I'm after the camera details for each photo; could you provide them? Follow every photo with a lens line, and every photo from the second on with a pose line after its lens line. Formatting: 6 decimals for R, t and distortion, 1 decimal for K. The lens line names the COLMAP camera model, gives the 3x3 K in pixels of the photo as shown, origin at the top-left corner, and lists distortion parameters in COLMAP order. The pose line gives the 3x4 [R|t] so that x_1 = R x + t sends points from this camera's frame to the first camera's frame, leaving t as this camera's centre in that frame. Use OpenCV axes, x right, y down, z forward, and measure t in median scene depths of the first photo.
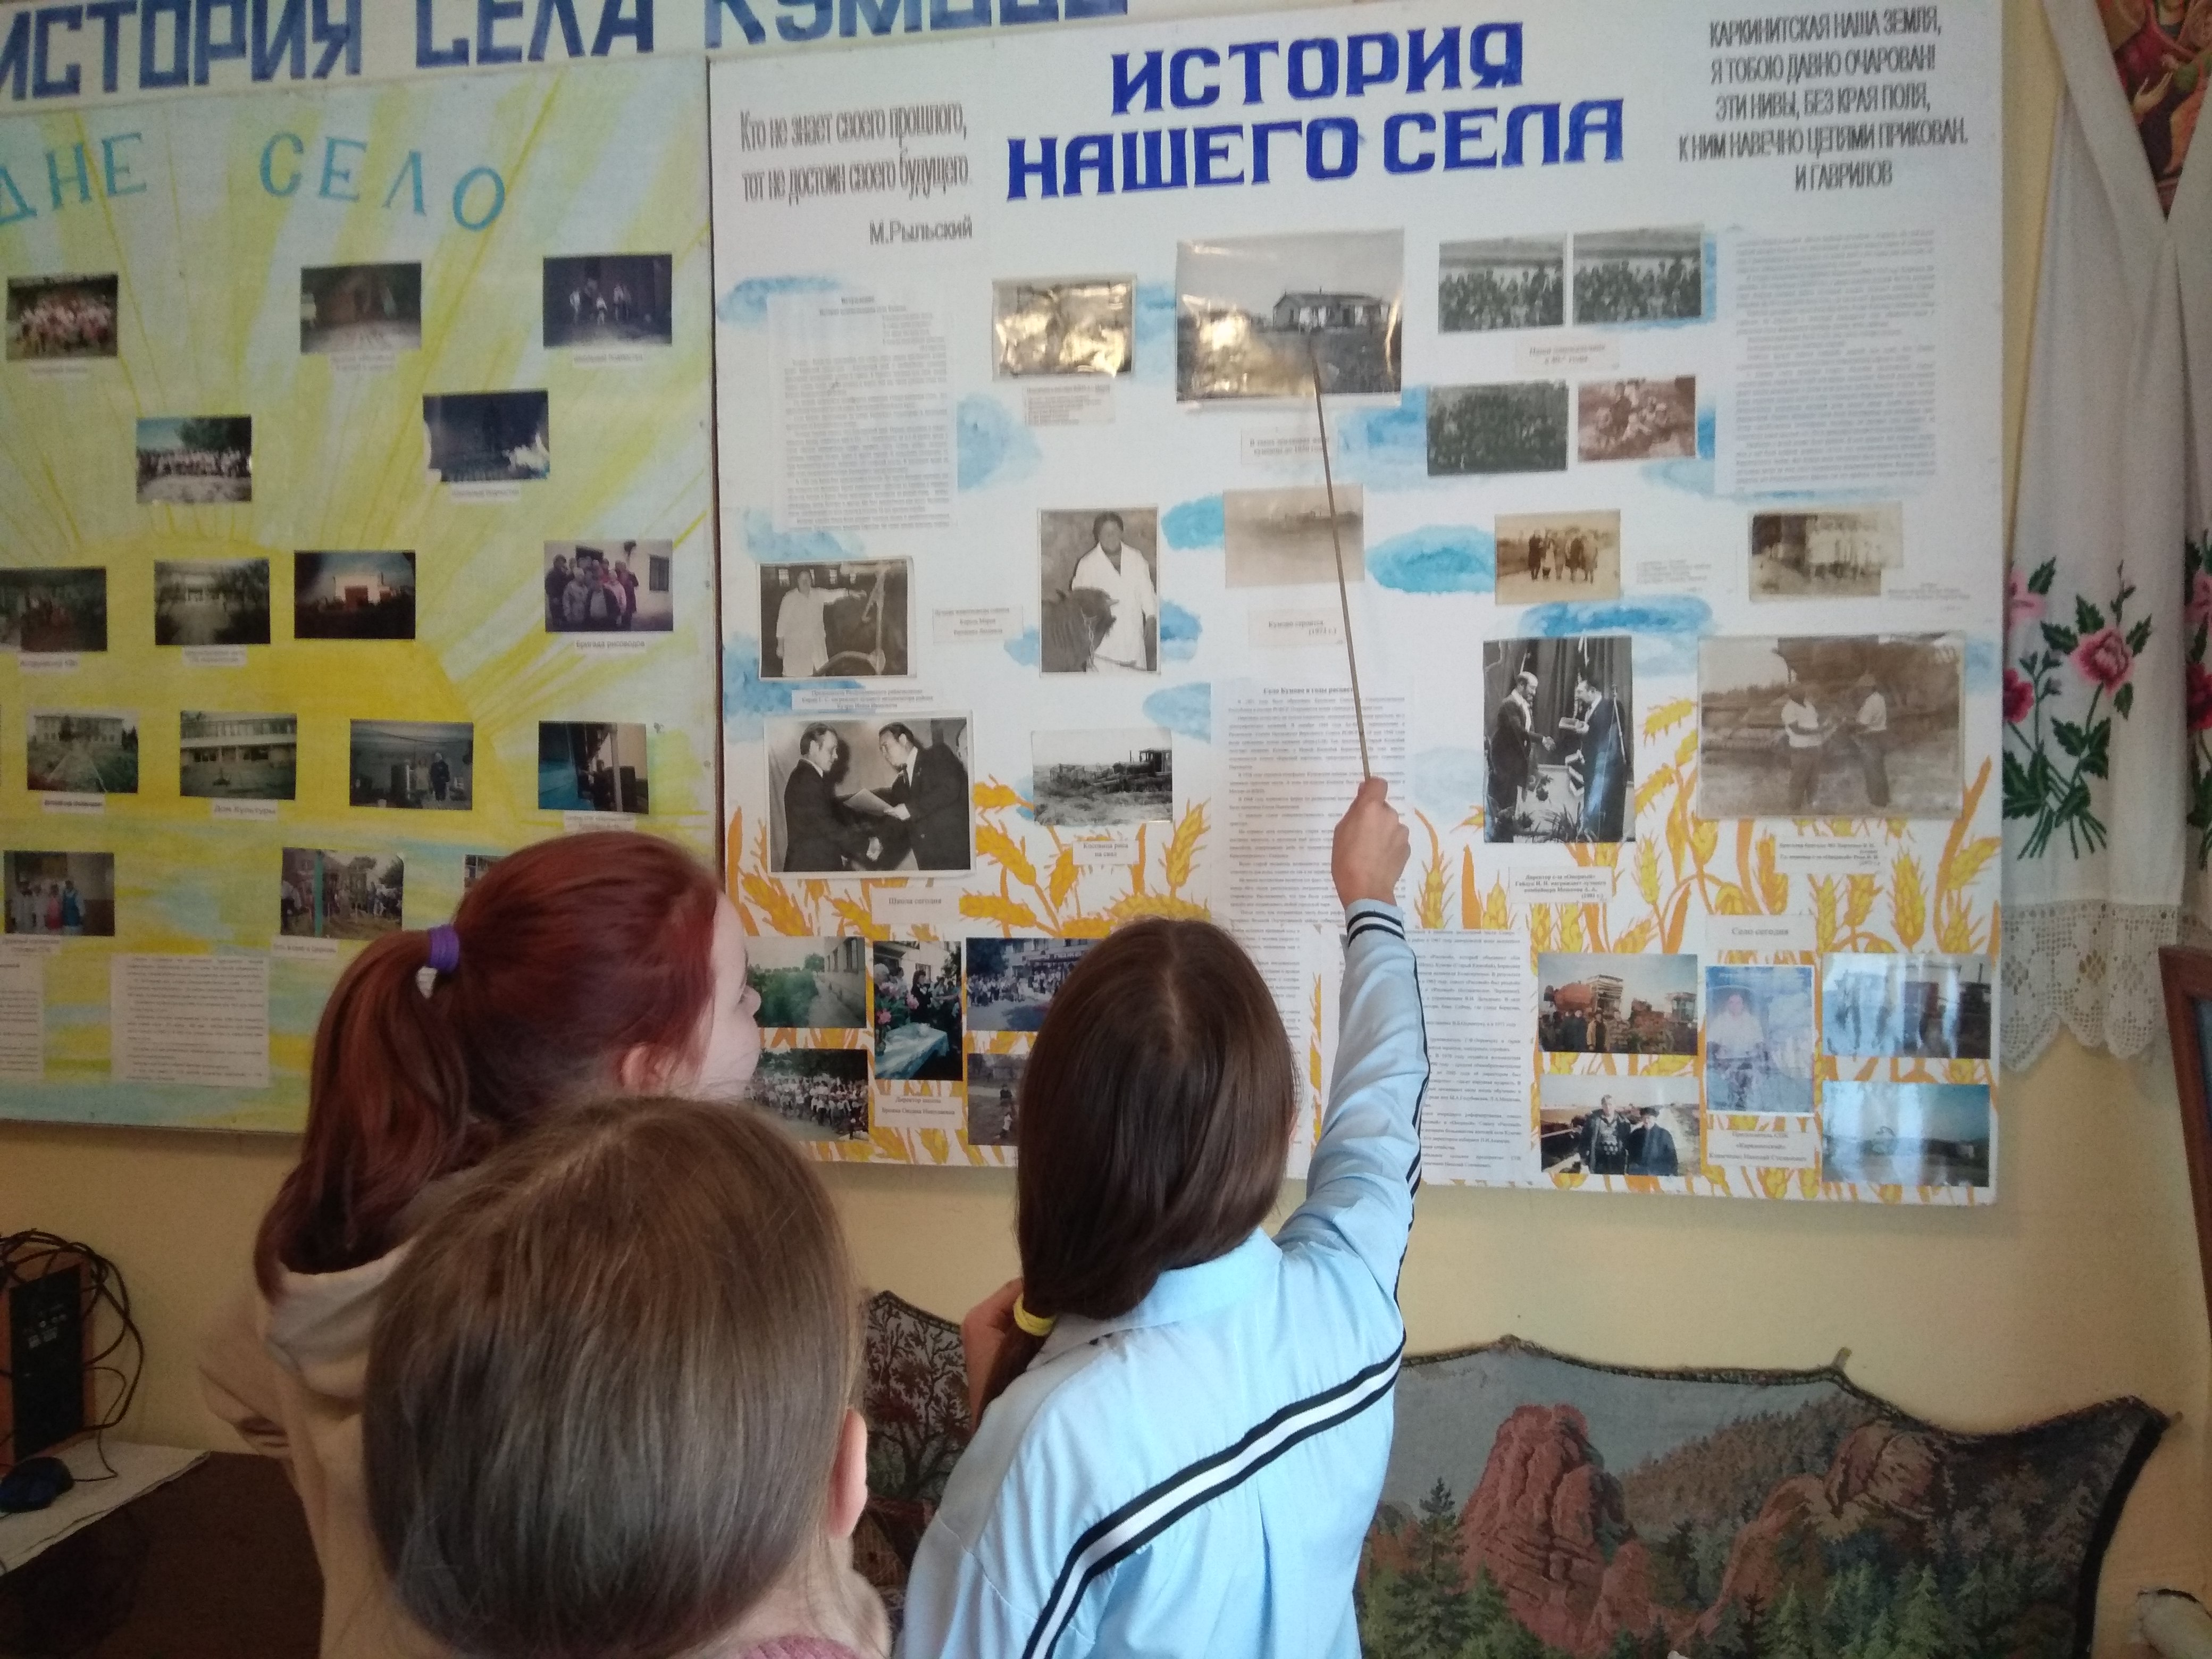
lens RADIAL K [[1504.9, 0, 1098.4], [0, 1504.9, 880.2], [0, 0, 1]] dist [0.054774, -0.062307]
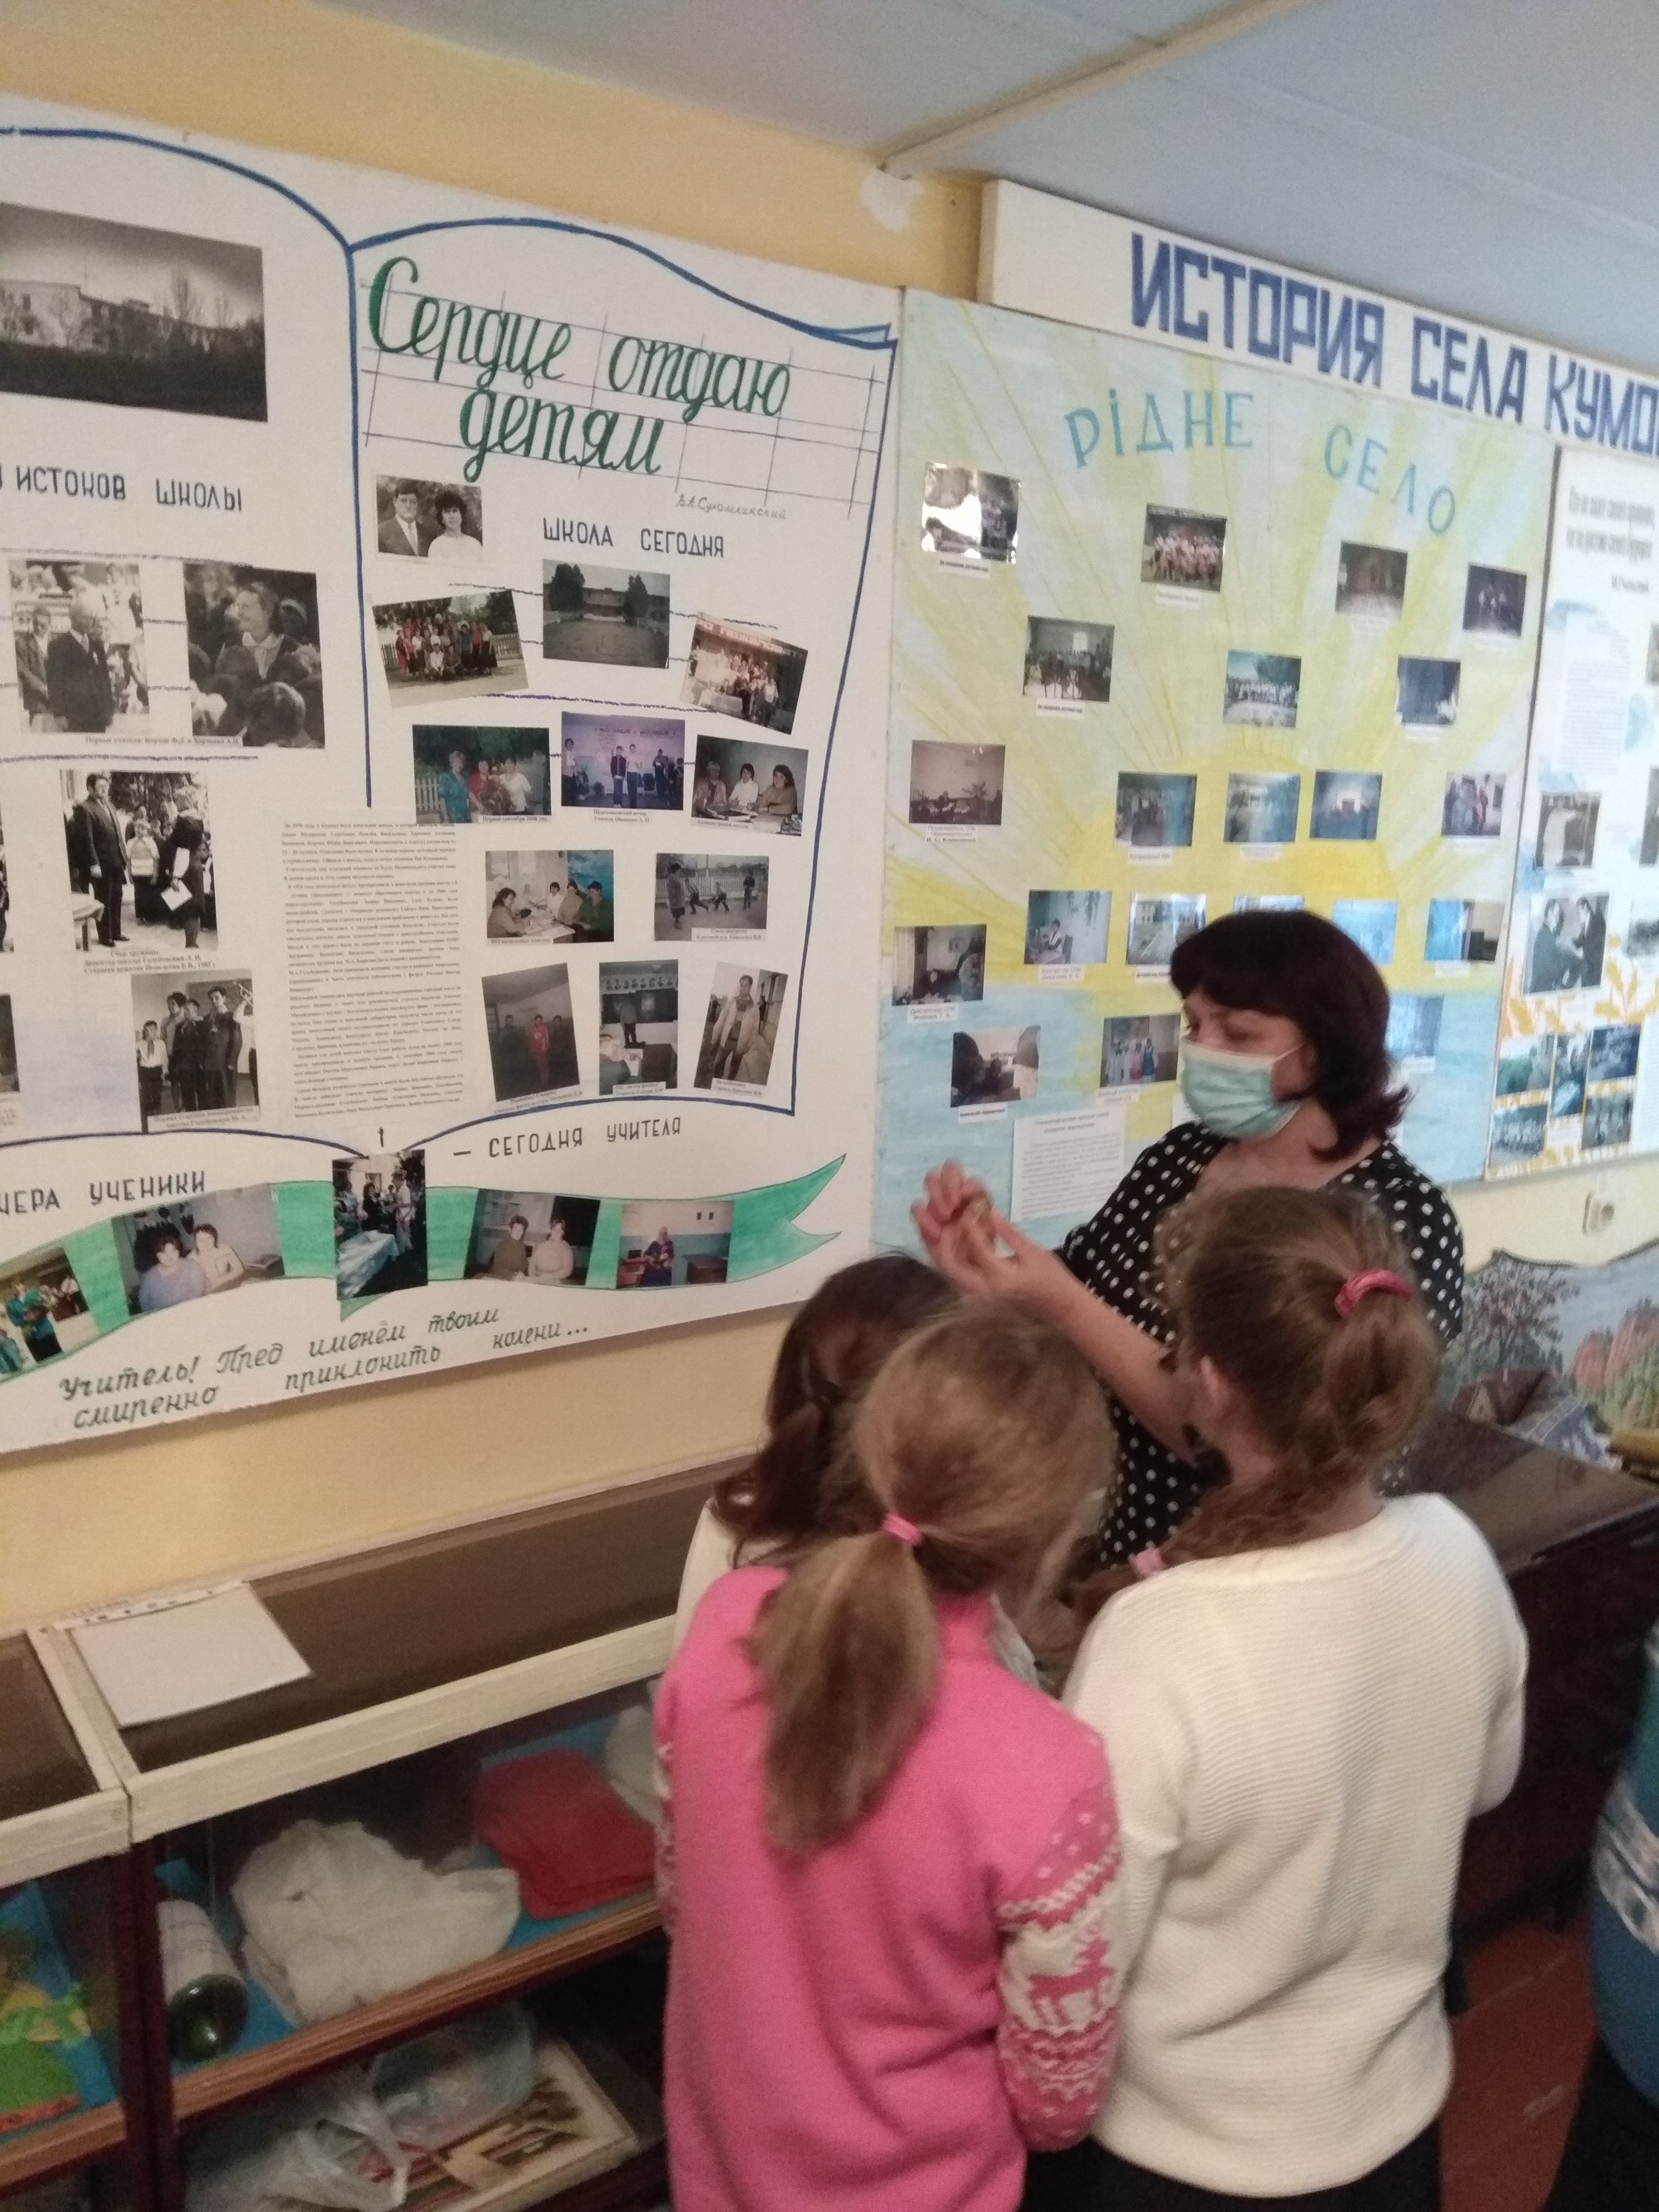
lens RADIAL K [[1720.1, 0, 831.4], [0, 1720.1, 1123.2], [0, 0, 1]] dist [0.089578, -0.145491]
pose [[0.714069, -0.124518, 0.688913, -1.962609], [-0.004424, 0.983233, 0.182301, -0.197926], [-0.700062, -0.133224, 0.701545, 0.230272]]
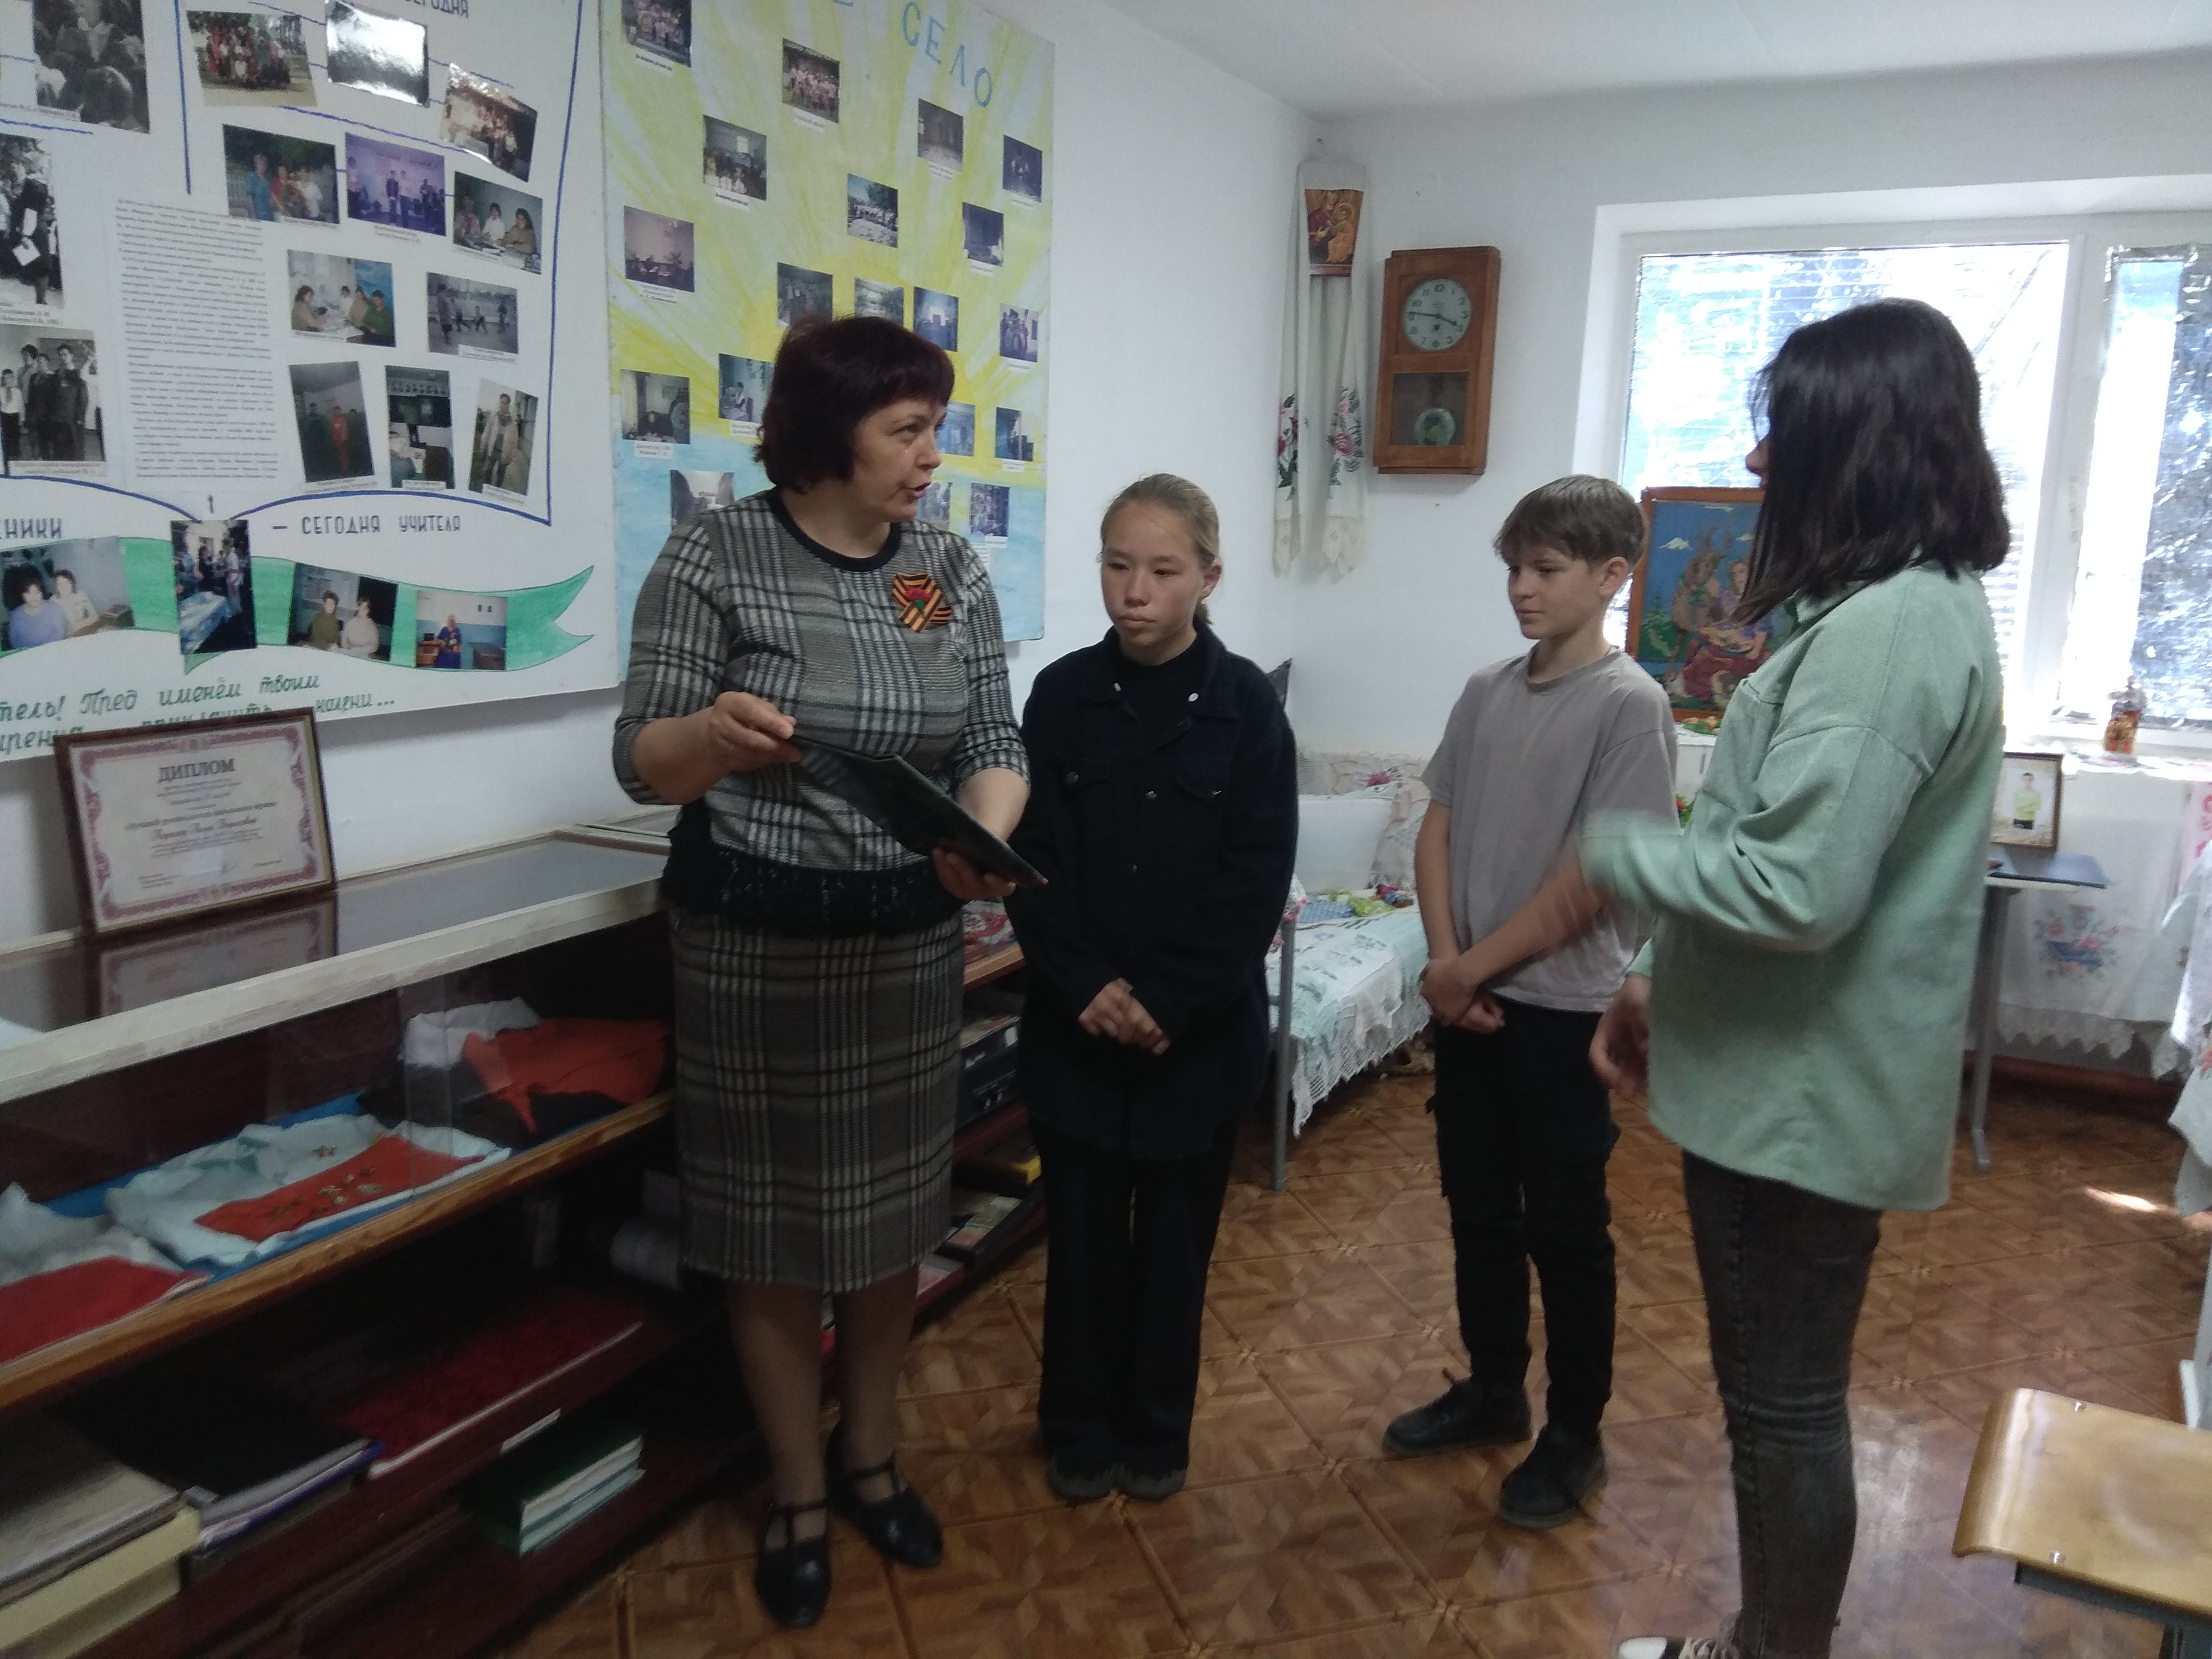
lens RADIAL K [[1720.1, 0, 1111.8], [0, 1720.1, 853.9], [0, 0, 1]] dist [0.089578, -0.145491]
pose [[0.310883, -0.187982, 0.931673, -2.396257], [-0.007551, 0.979726, 0.200198, 0.003469], [-0.950418, -0.069274, 0.303161, 0.215673]]
